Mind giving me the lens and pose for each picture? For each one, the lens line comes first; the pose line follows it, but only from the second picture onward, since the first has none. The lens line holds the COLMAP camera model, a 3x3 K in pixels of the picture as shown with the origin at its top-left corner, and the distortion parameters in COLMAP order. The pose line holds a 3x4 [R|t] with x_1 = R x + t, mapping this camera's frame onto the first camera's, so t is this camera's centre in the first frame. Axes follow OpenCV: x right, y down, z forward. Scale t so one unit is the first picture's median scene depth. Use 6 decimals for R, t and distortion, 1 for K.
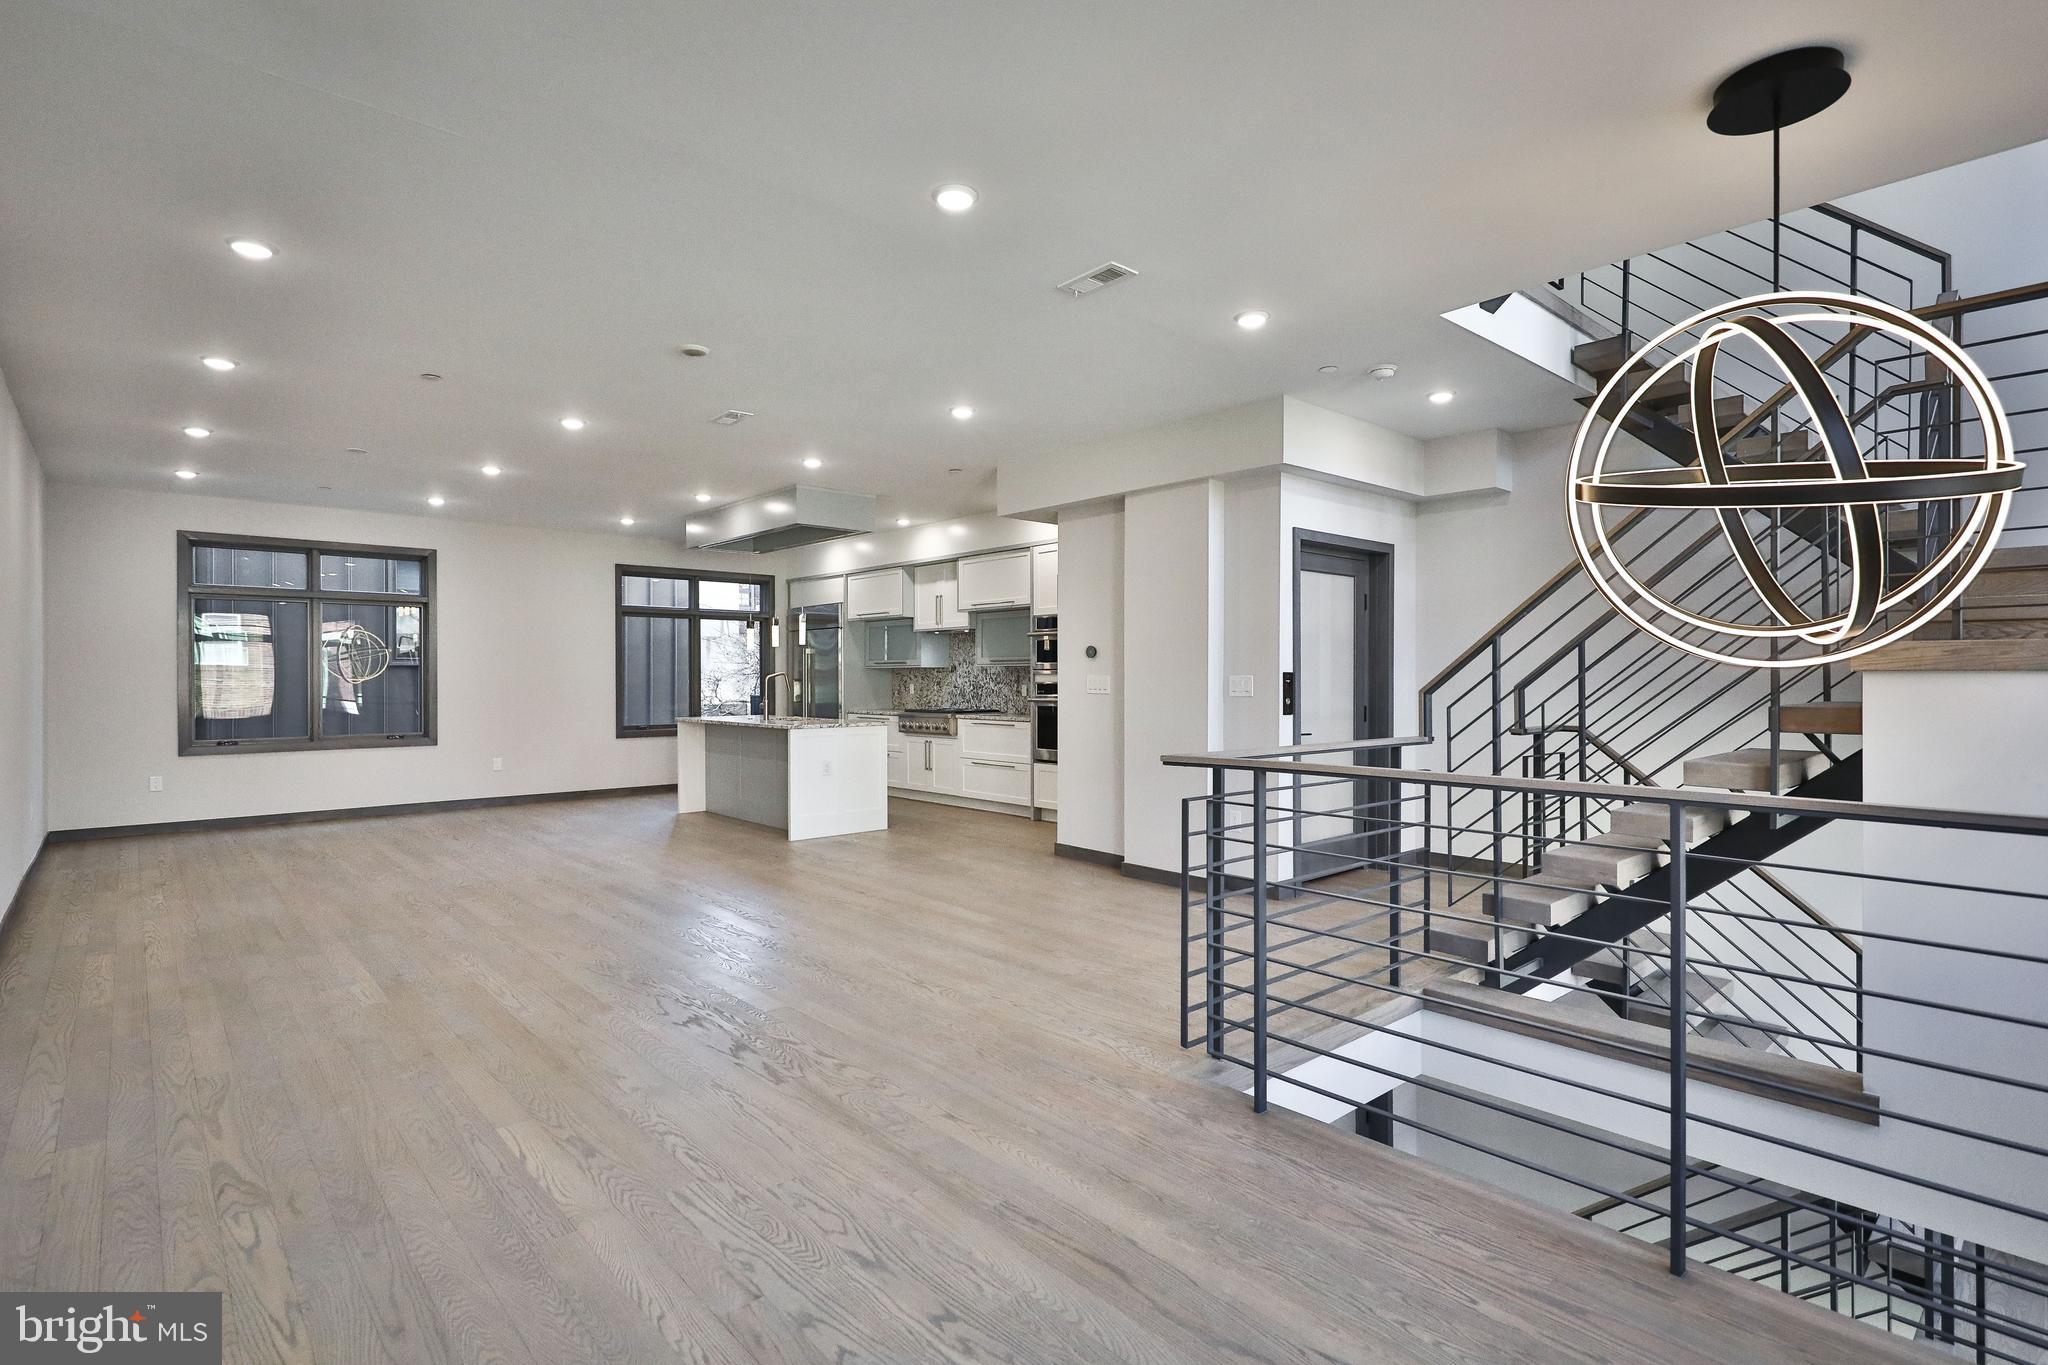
lens RADIAL K [[1006.2, 0, 1037.6], [0, 1006.2, 681.4], [0, 0, 1]] dist [0.001680, -0.000166]
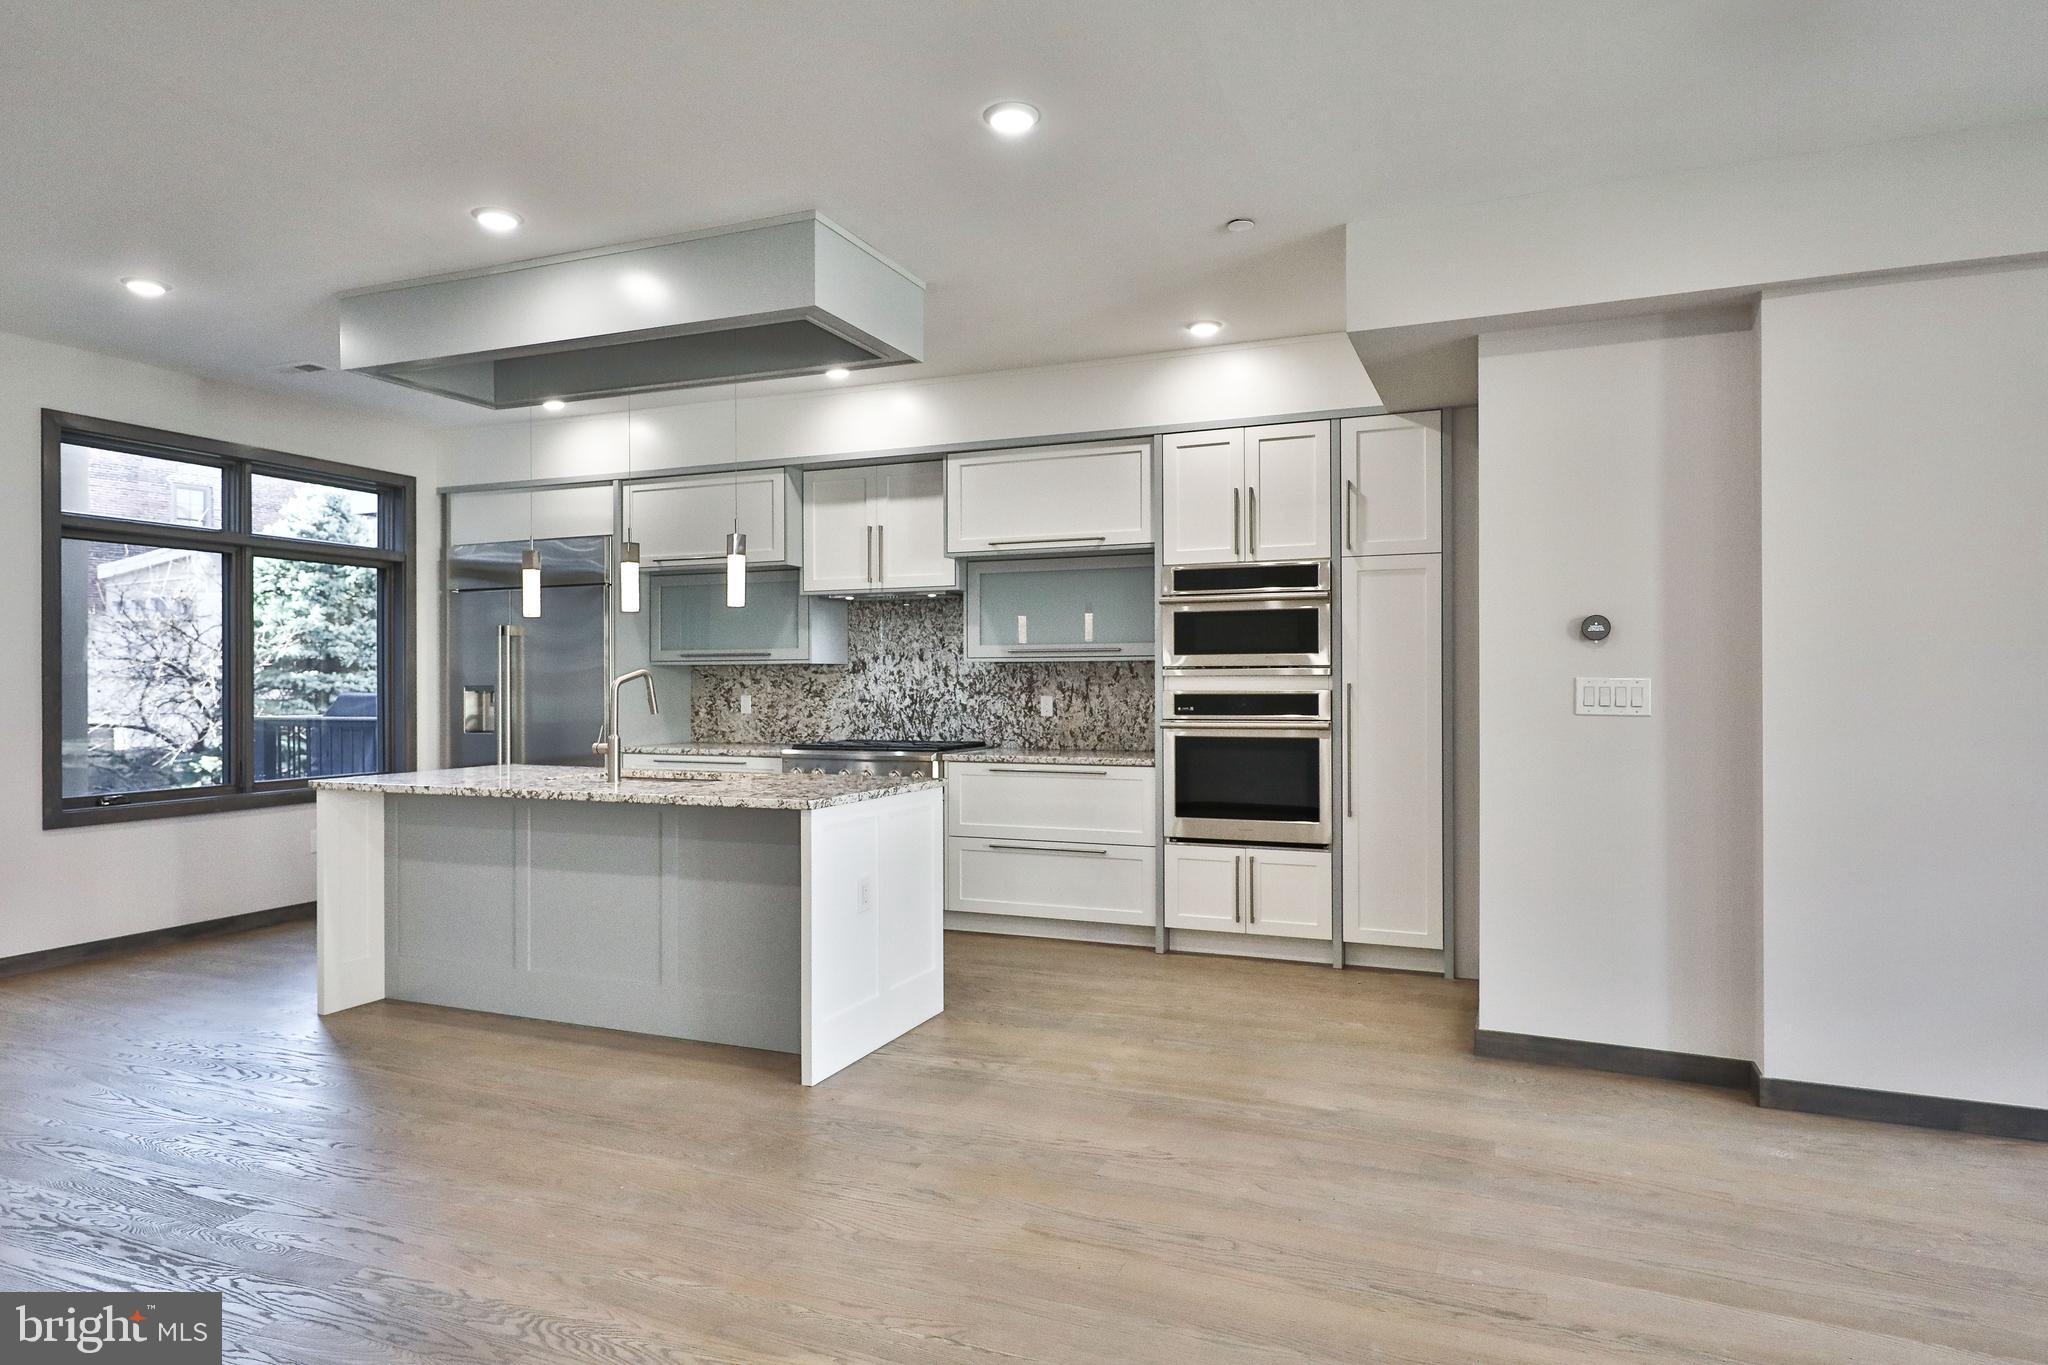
lens RADIAL K [[1105.5, 0, 998.6], [0, 1105.5, 682.5], [0, 0, 1]] dist [0.006416, 0.000612]
pose [[0.890482, 0.000297, 0.455019, -0.313723], [0.001971, 0.999988, -0.004509, -0.001205], [-0.455014, 0.004912, 0.890471, 0.474549]]
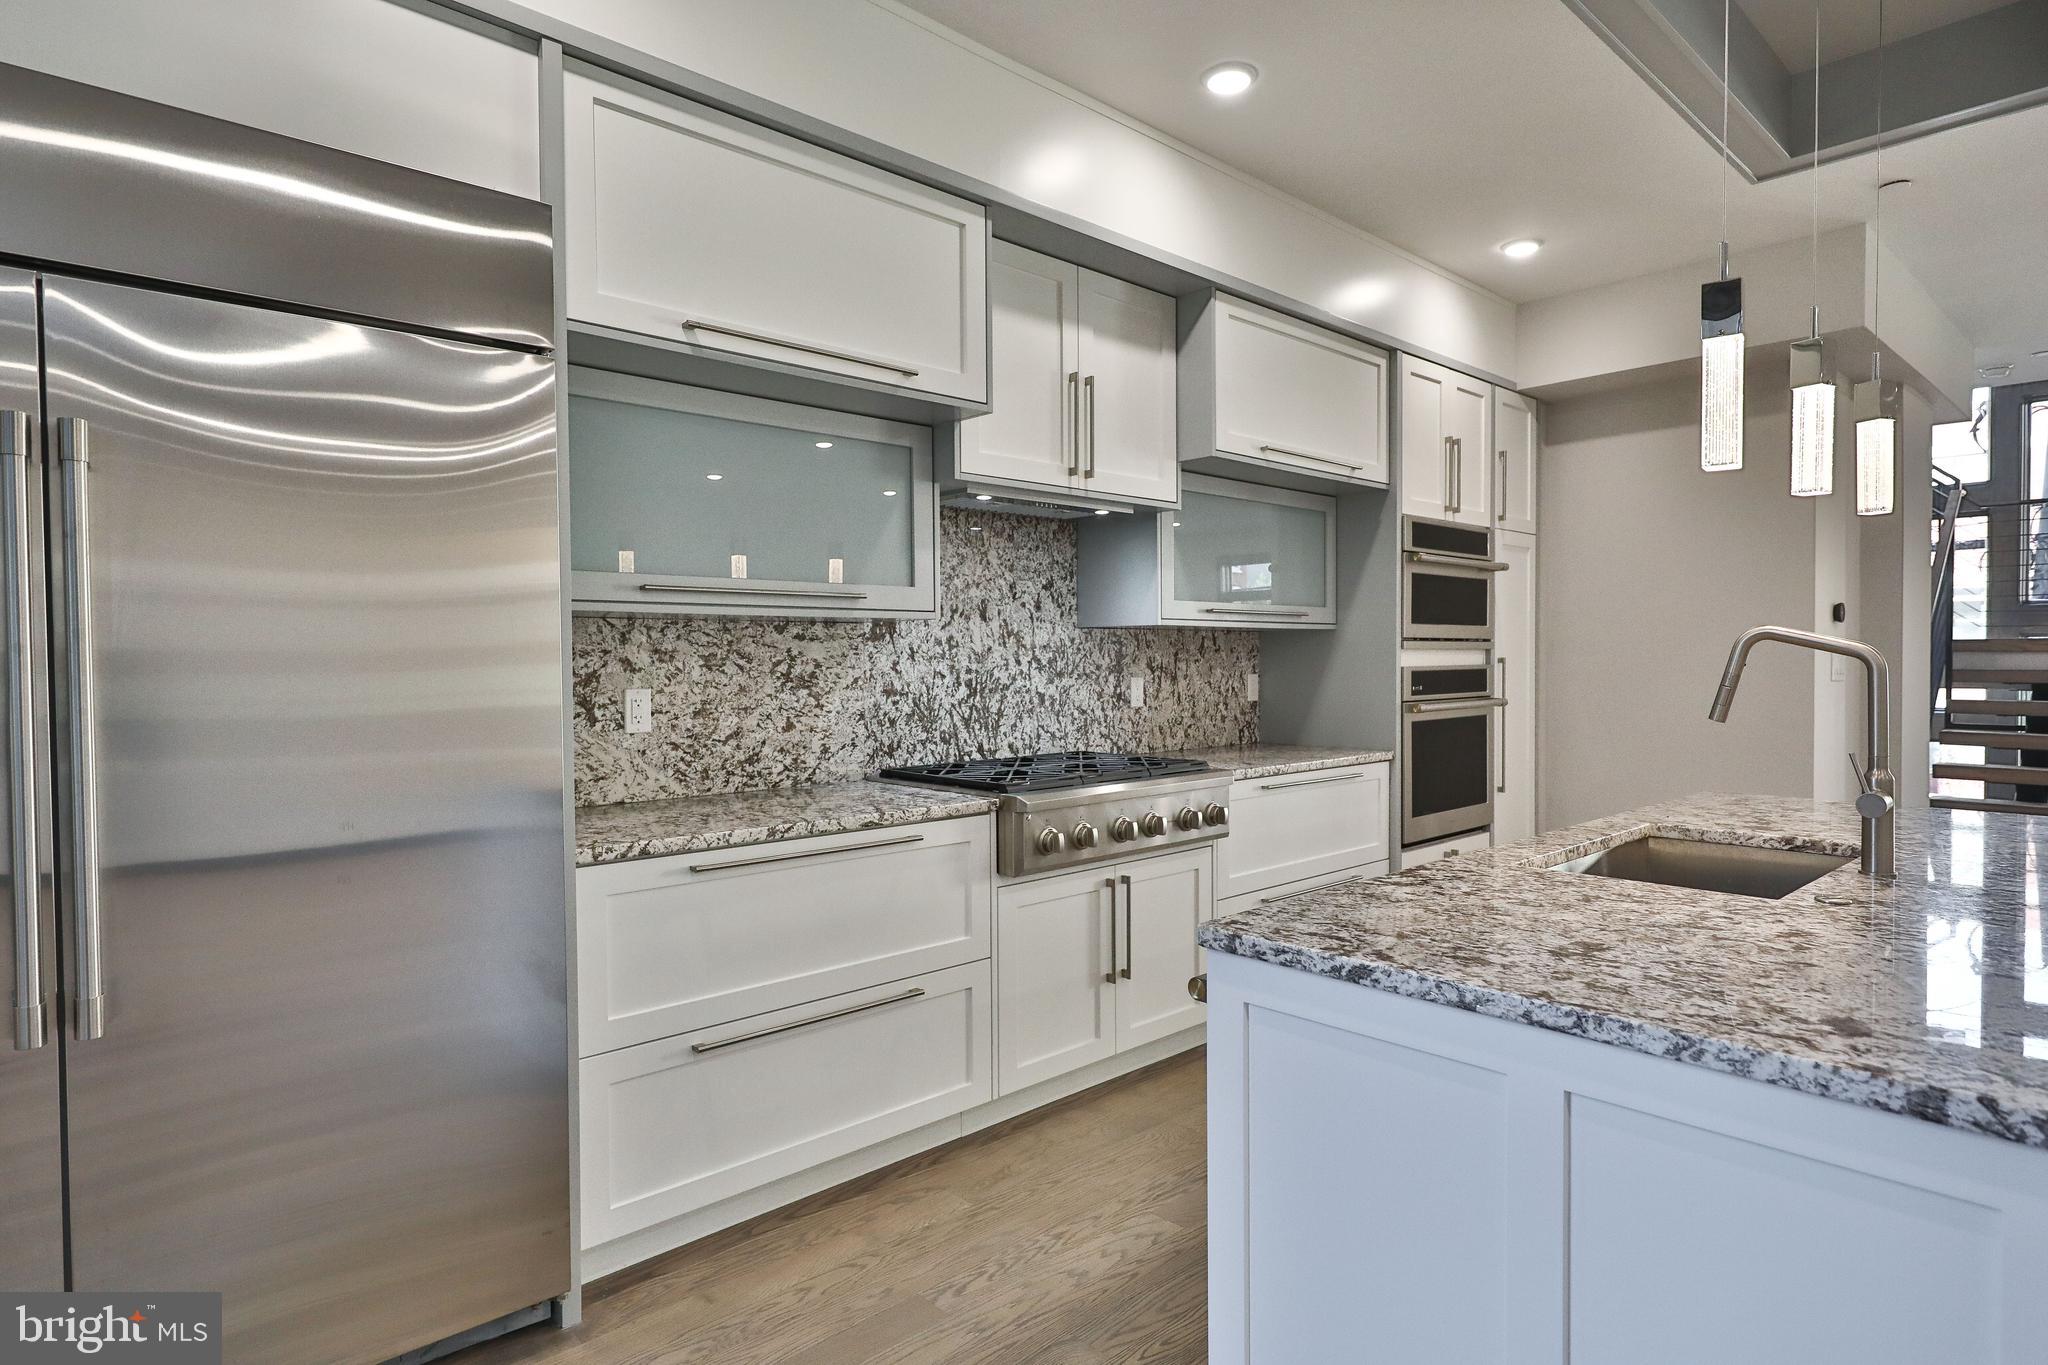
lens RADIAL K [[1058.1, 0, 973.4], [0, 1058.1, 678.8], [0, 0, 1]] dist [0.004838, 0.000417]
pose [[0.032220, -0.016402, 0.999346, -0.414643], [0.009220, 0.999828, 0.016113, -0.003004], [-0.999438, 0.008694, 0.032366, 1.052272]]
